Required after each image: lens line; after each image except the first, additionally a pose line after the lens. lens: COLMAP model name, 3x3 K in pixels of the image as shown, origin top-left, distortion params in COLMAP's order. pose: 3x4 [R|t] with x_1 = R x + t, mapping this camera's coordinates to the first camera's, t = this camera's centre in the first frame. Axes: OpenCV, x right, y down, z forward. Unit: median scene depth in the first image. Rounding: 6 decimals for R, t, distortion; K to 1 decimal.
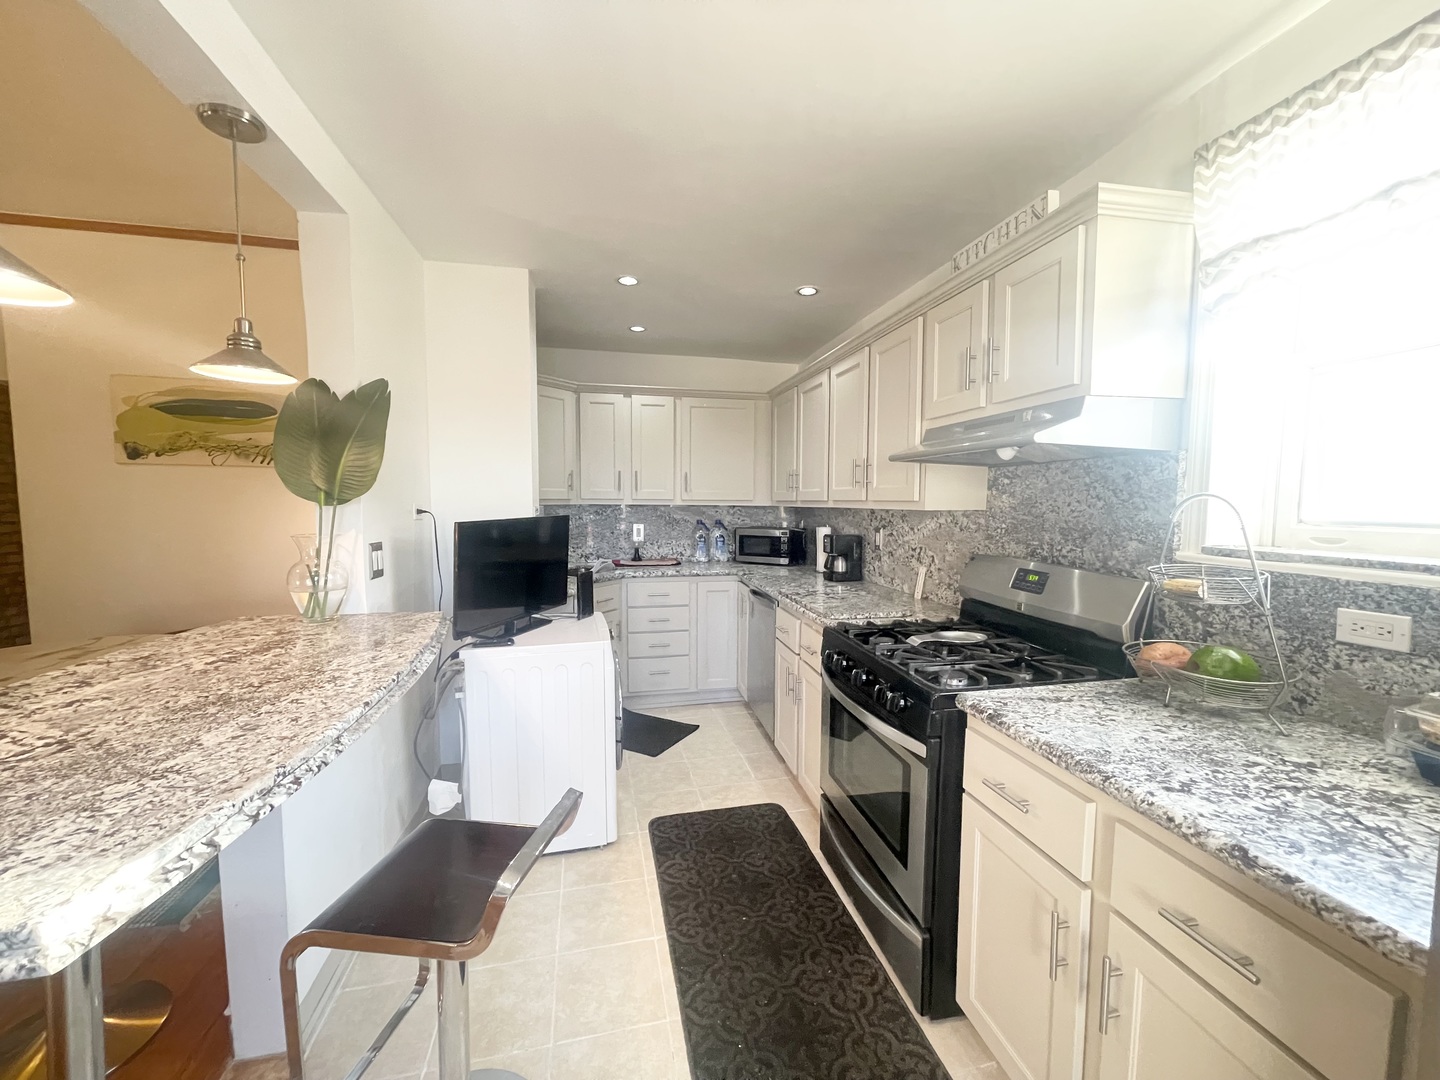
lens RADIAL K [[580.9, 0, 718.1], [0, 580.9, 540.3], [0, 0, 1]] dist [0.000632, 0.000043]
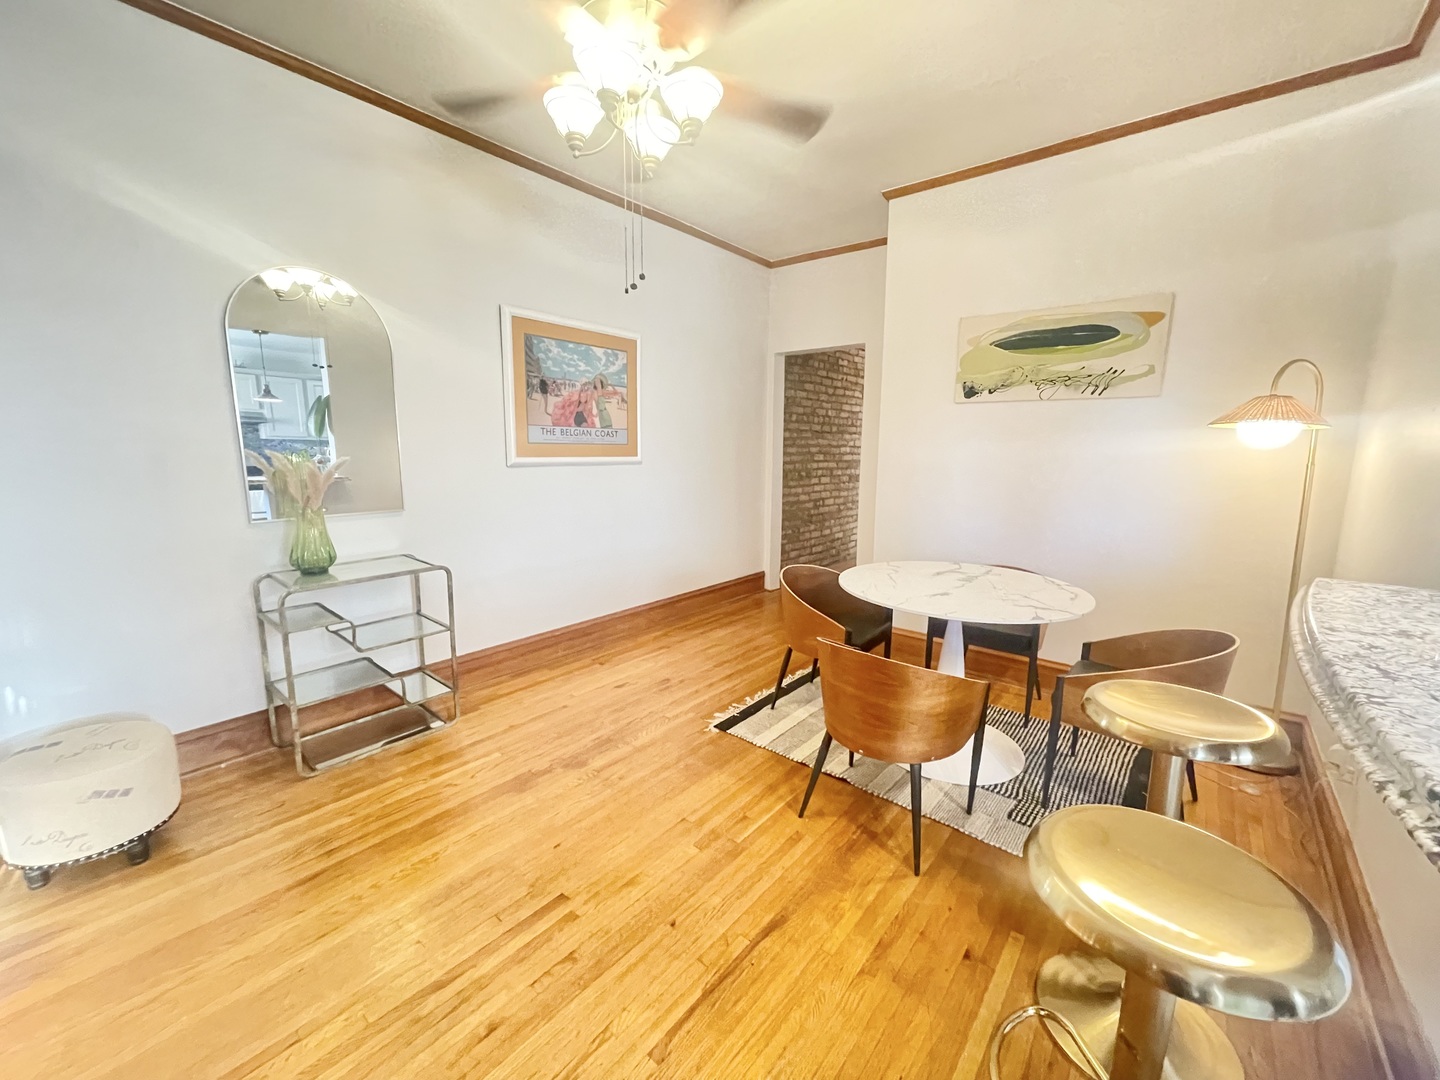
lens RADIAL K [[578.6, 0, 721.2], [0, 578.6, 544.1], [0, 0, 1]] dist [0.000133, 0.000358]
pose [[0.628583, 0.122538, -0.768029, -0.567891], [-0.057140, 0.992117, 0.111525, 0.040490], [0.775641, -0.026217, 0.630630, -0.024188]]
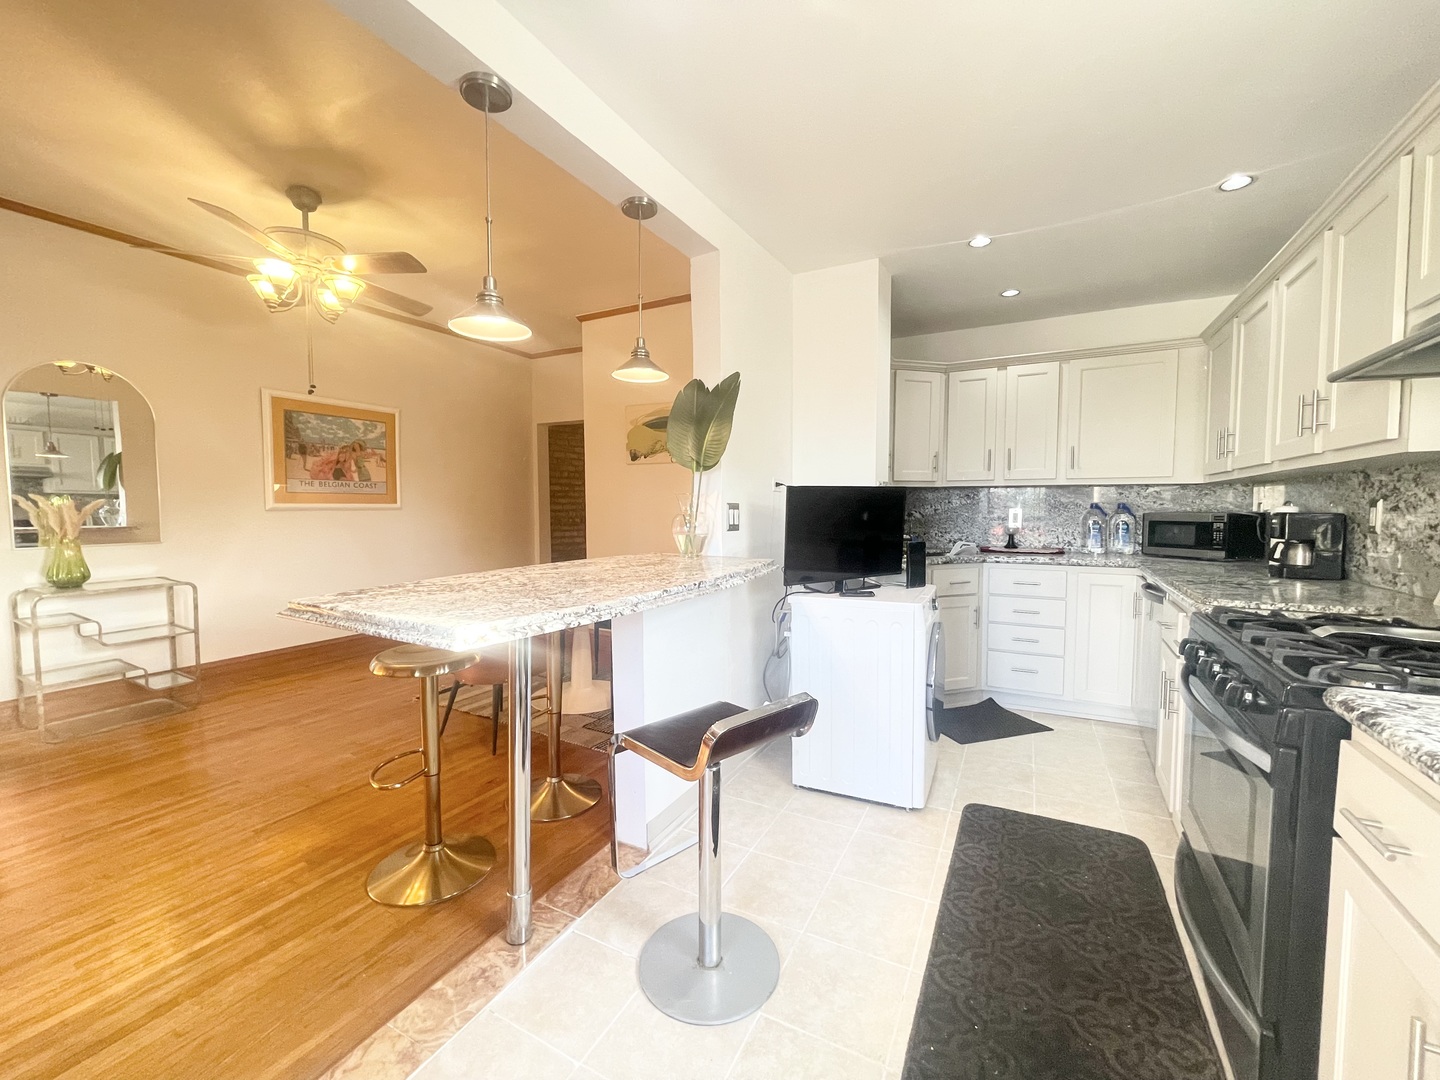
lens RADIAL K [[578.6, 0, 721.2], [0, 578.6, 544.1], [0, 0, 1]] dist [0.000133, 0.000358]
pose [[0.760679, 0.034852, -0.648192, 0.180875], [-0.041011, 0.999143, 0.005593, 0.073190], [0.647831, 0.022329, 0.761456, 0.015378]]
